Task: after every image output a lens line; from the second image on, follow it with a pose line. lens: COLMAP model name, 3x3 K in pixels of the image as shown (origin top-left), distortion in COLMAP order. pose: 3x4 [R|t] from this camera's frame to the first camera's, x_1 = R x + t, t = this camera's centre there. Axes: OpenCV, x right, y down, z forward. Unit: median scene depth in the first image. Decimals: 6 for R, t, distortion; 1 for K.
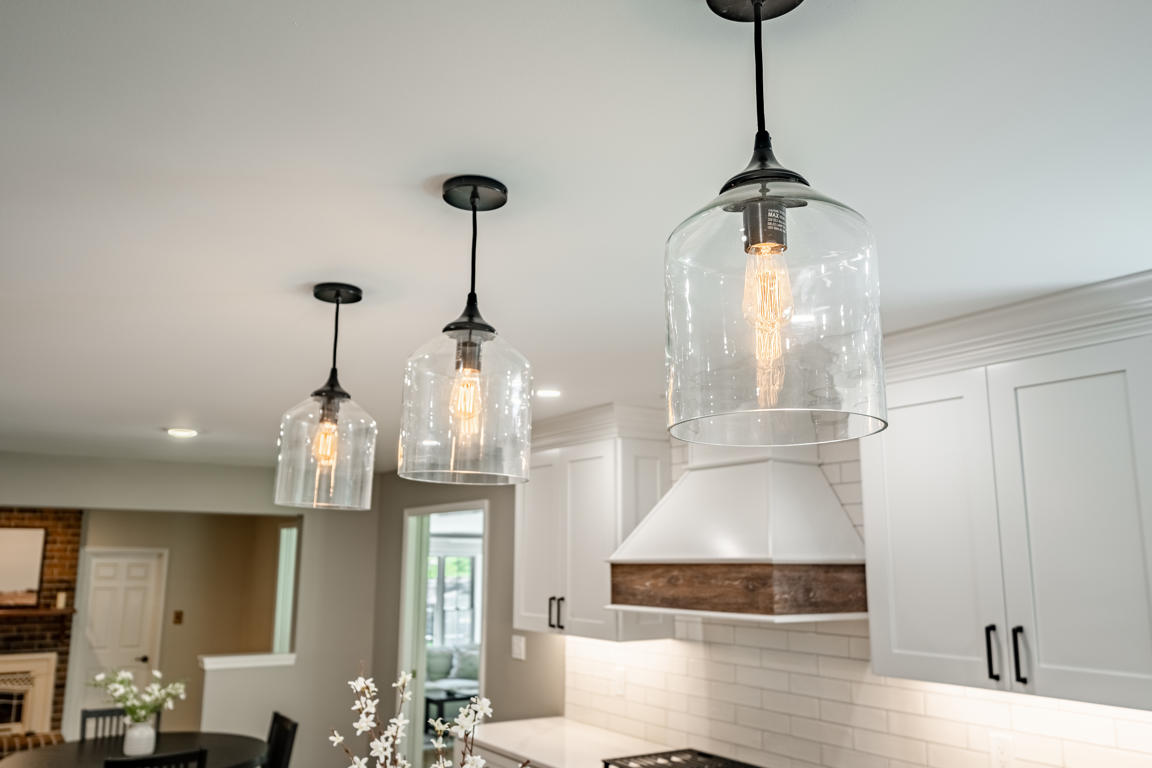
lens RADIAL K [[908.1, 0, 579.1], [0, 908.1, 396.9], [0, 0, 1]] dist [-0.000894, -0.001627]
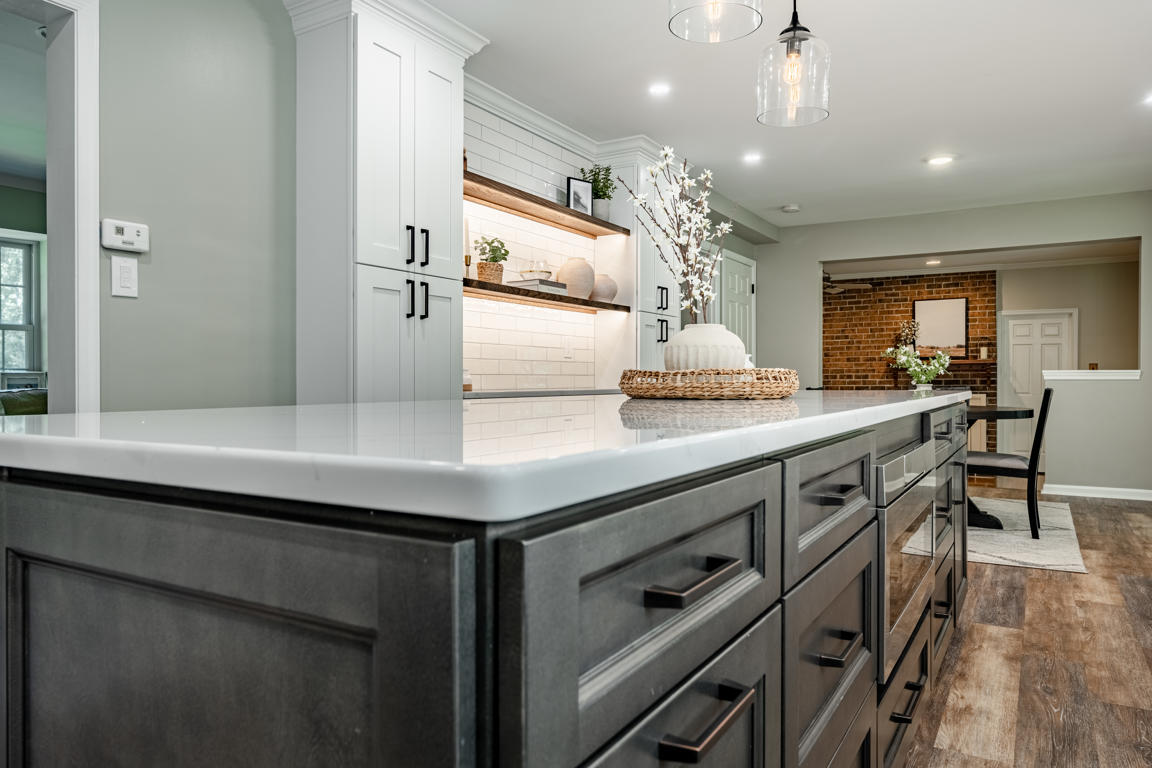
lens RADIAL K [[776.2, 0, 571.2], [0, 776.2, 385.2], [0, 0, 1]] dist [0.003465, 0.000765]
pose [[0.433206, -0.001055, -0.901294, 0.413664], [0.166779, 0.982824, 0.079011, 0.244423], [0.885730, -0.184545, 0.425941, 0.084029]]
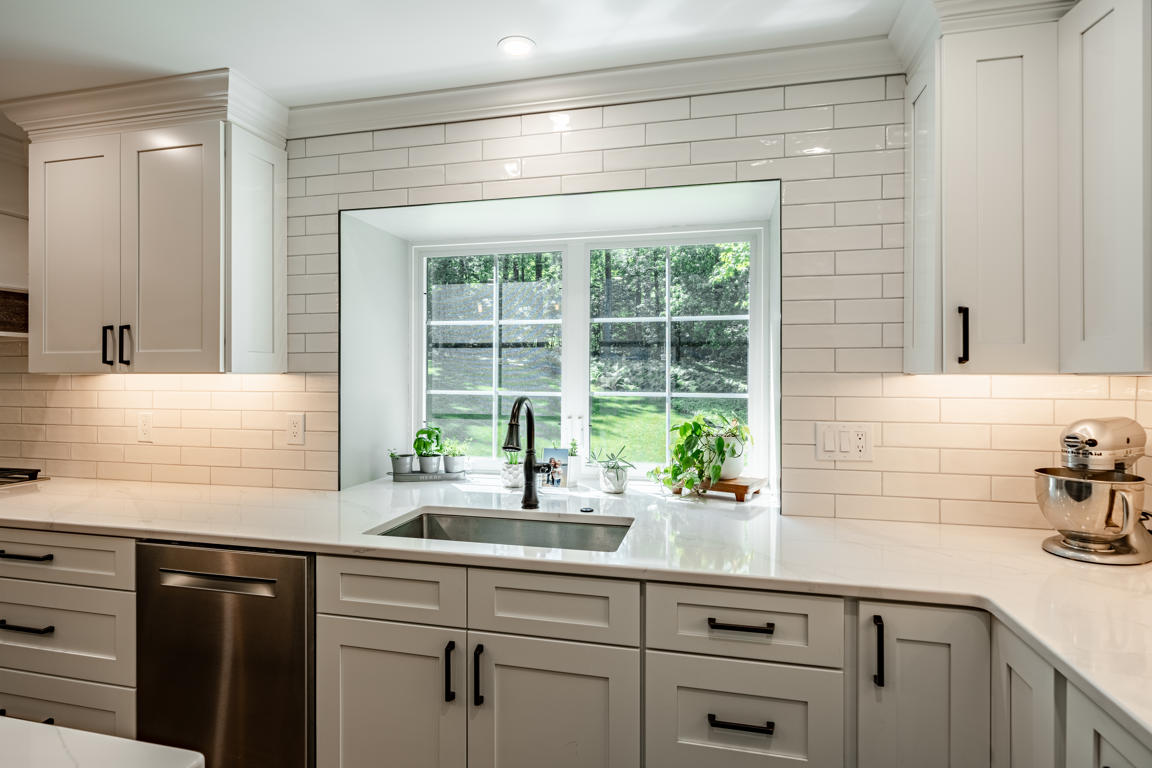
lens RADIAL K [[593.5, 0, 568.2], [0, 593.5, 377.2], [0, 0, 1]] dist [-0.000783, -0.000876]
pose [[0.729734, -0.006323, 0.683702, 0.252853], [-0.118540, 0.983644, 0.135617, 0.090820], [-0.673377, -0.180010, 0.717049, -0.086528]]
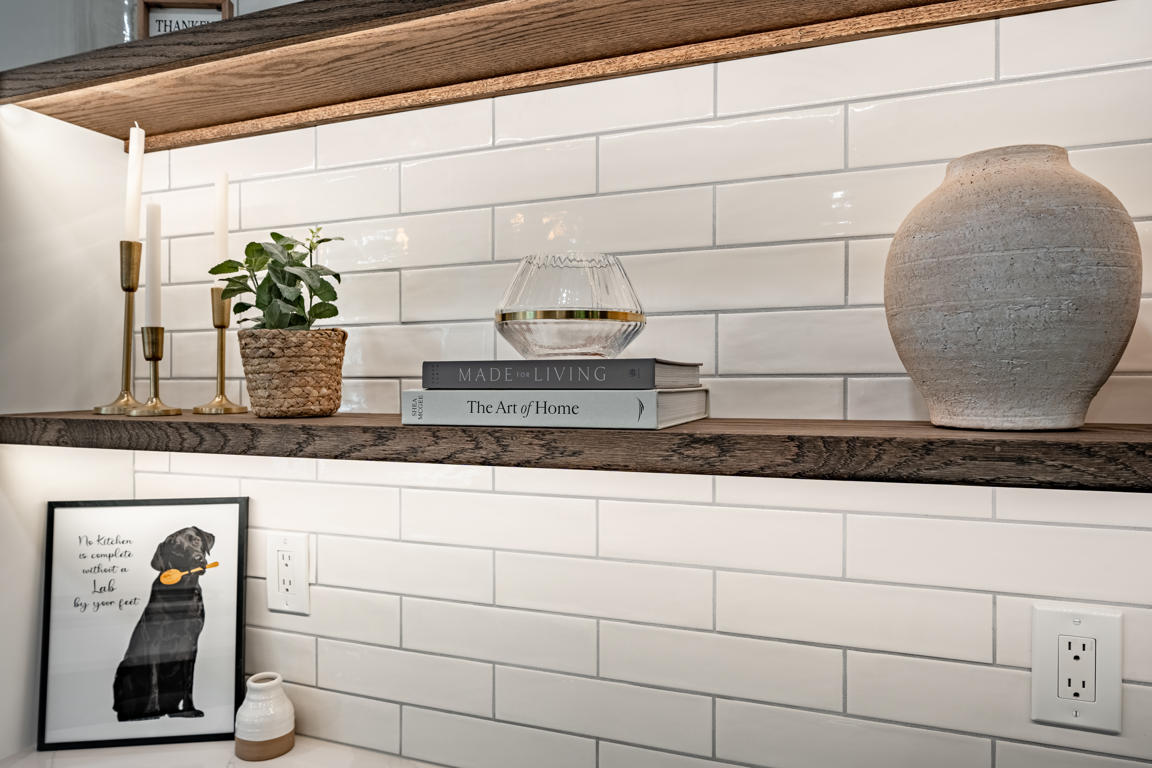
lens RADIAL K [[769.5, 0, 573.1], [0, 769.5, 403.1], [0, 0, 1]] dist [-0.000638, 0.000070]
pose [[-0.819291, 0.008786, -0.573310, -0.554528], [0.099663, 0.986844, -0.127301, 0.219889], [0.564650, -0.161434, -0.809389, 0.787406]]
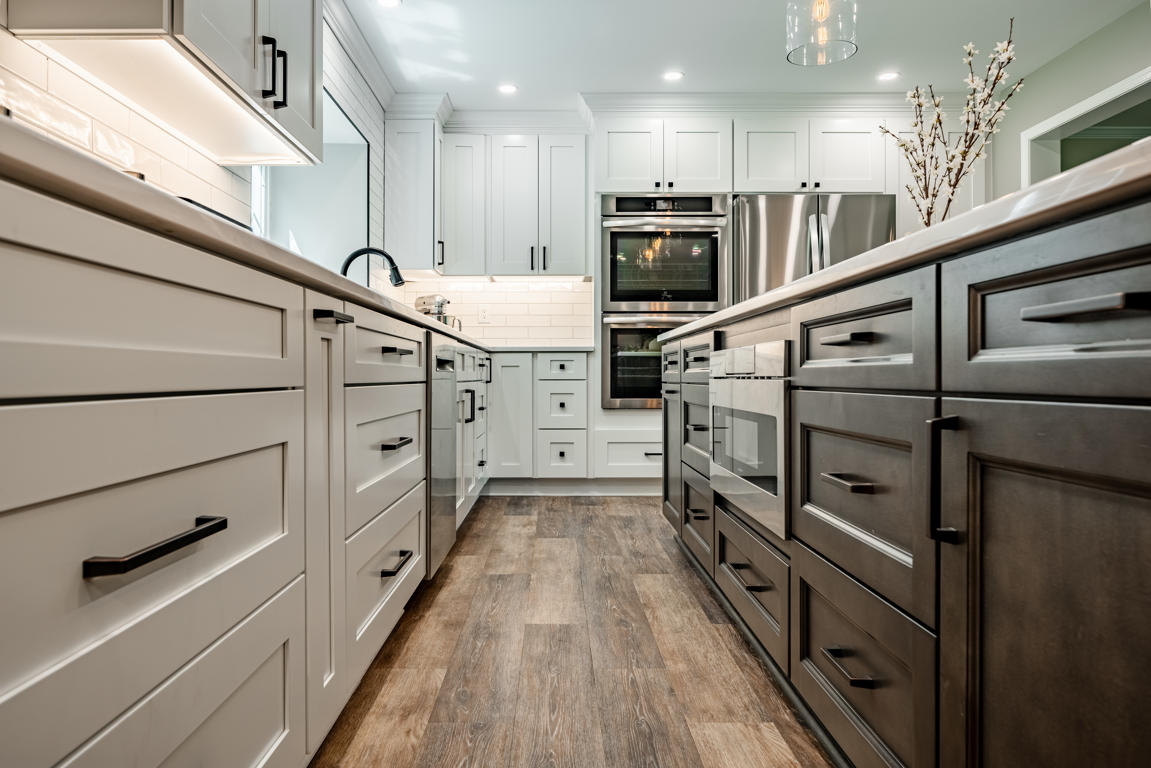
lens RADIAL K [[779.9, 0, 560.3], [0, 779.9, 365.0], [0, 0, 1]] dist [-0.001984, 0.000208]
pose [[-0.840837, 0.002476, 0.541283, -0.148545], [-0.100858, 0.981760, -0.161165, 0.481643], [-0.531809, -0.190106, -0.825251, 1.032676]]
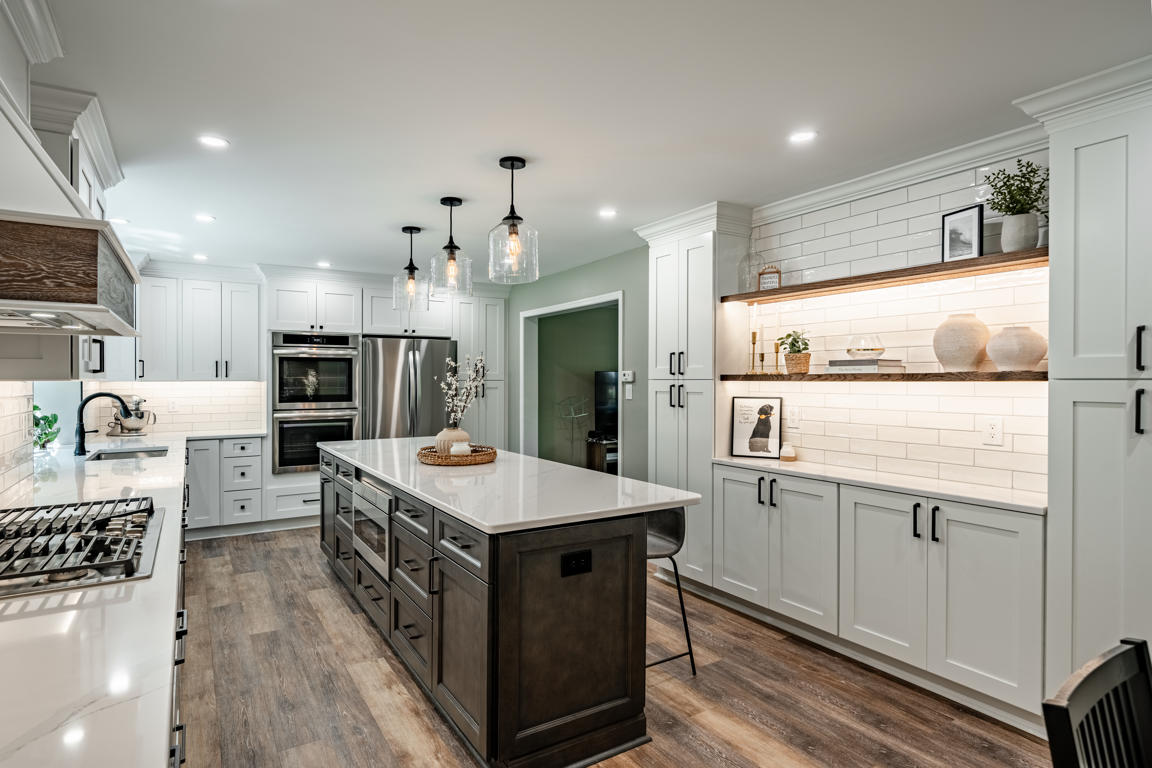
lens RADIAL K [[610.0, 0, 568.9], [0, 610.0, 378.5], [0, 0, 1]] dist [-0.002430, -0.000255]
pose [[-0.999796, -0.004716, 0.019665, -0.283708], [-0.008207, 0.983367, -0.181443, 0.366748], [-0.018482, -0.181567, -0.983205, 1.466354]]
